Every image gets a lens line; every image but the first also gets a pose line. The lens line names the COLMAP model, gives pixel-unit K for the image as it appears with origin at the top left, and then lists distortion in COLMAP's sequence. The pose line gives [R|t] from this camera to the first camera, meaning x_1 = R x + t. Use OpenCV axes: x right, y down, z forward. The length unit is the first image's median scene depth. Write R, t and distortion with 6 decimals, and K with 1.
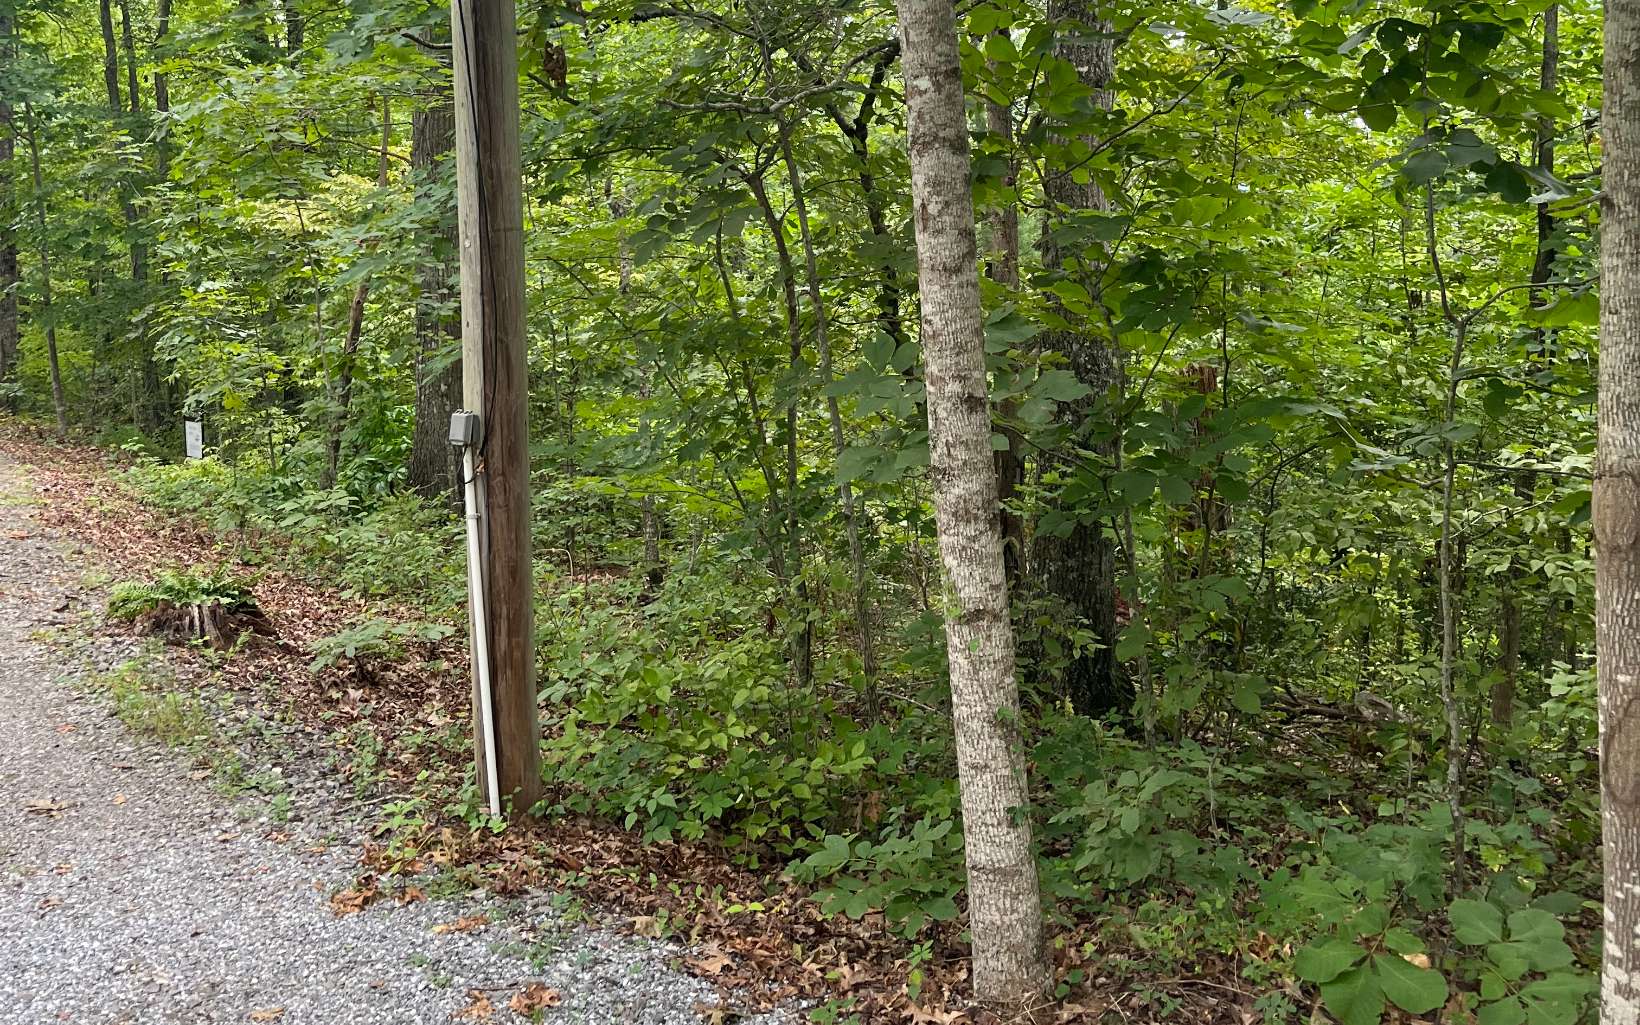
lens RADIAL K [[1853.5, 0, 821.5], [0, 1853.5, 220.7], [0, 0, 1]] dist [0.032392, -0.003679]
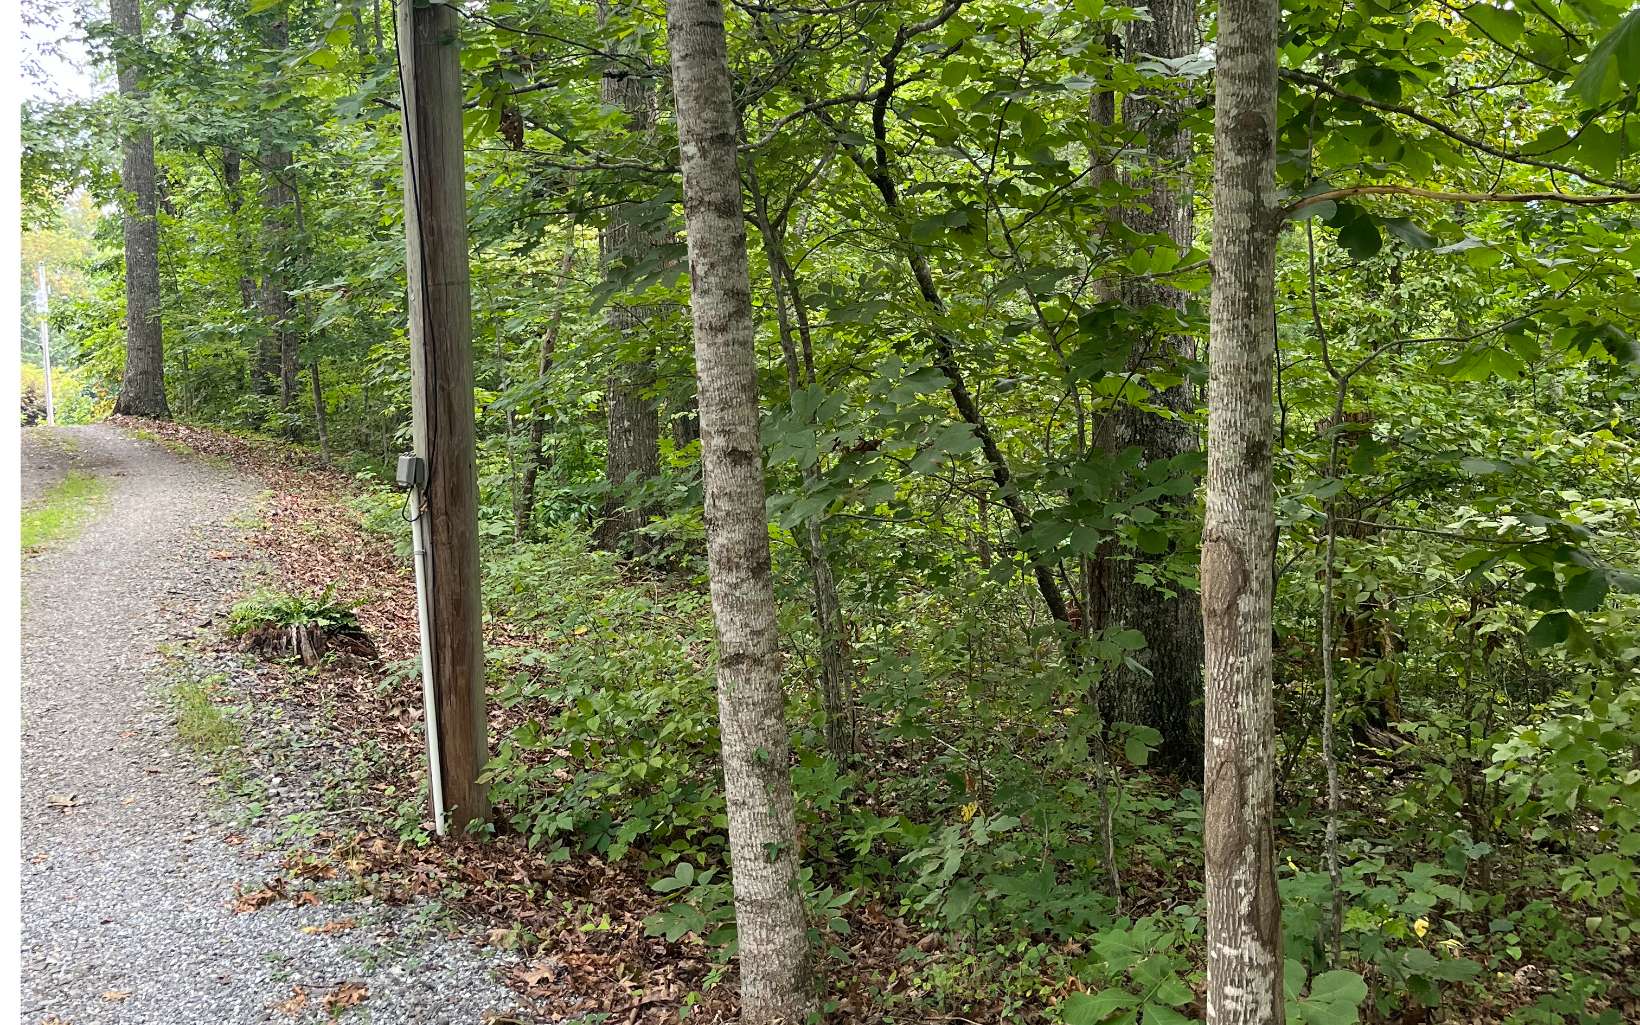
lens RADIAL K [[1856.1, 0, 822.0], [0, 1856.1, 309.3], [0, 0, 1]] dist [0.060809, -0.066449]
pose [[0.984854, -0.000211, -0.173387, 0.307663], [0.005348, 0.999560, 0.029160, -0.014365], [0.173305, -0.029645, 0.984422, -0.016388]]
